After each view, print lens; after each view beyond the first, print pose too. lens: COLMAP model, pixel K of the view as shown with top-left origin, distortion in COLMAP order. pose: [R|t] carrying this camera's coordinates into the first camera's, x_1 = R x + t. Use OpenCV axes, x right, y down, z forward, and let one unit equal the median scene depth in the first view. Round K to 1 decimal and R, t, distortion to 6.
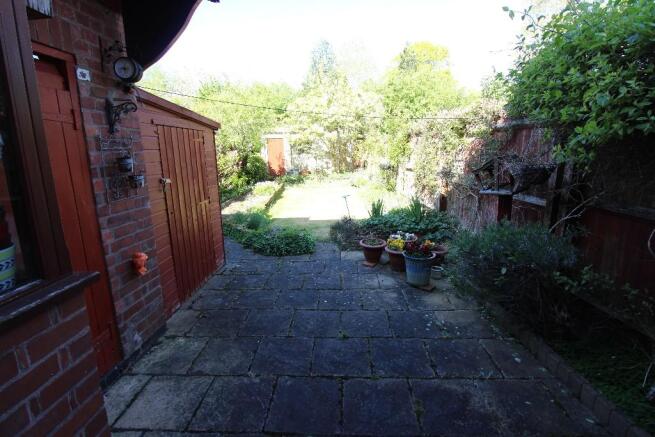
lens RADIAL K [[304.4, 0, 332.1], [0, 304.4, 209.6], [0, 0, 1]] dist [0.009916, -0.015773]
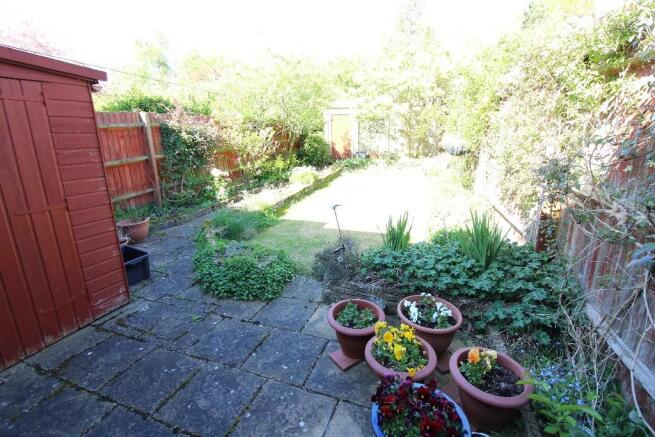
lens RADIAL K [[304.4, 0, 332.1], [0, 304.4, 209.6], [0, 0, 1]] dist [0.009916, -0.015773]
pose [[0.950664, 0.078522, -0.300121, 0.079151], [-0.060770, 0.995830, 0.068048, -0.028823], [0.304213, -0.046453, 0.951471, 0.190825]]
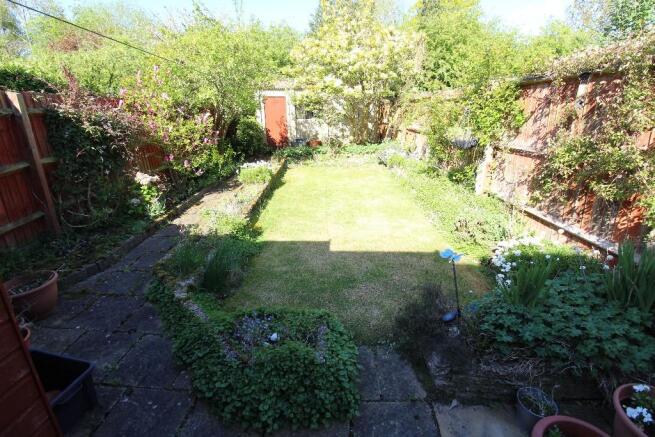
lens RADIAL K [[304.4, 0, 332.1], [0, 304.4, 209.6], [0, 0, 1]] dist [0.009916, -0.015773]
pose [[0.999772, 0.011621, -0.017899, -0.033649], [-0.009510, 0.993454, 0.113839, -0.051089], [0.019105, -0.113642, 0.993338, 0.262071]]
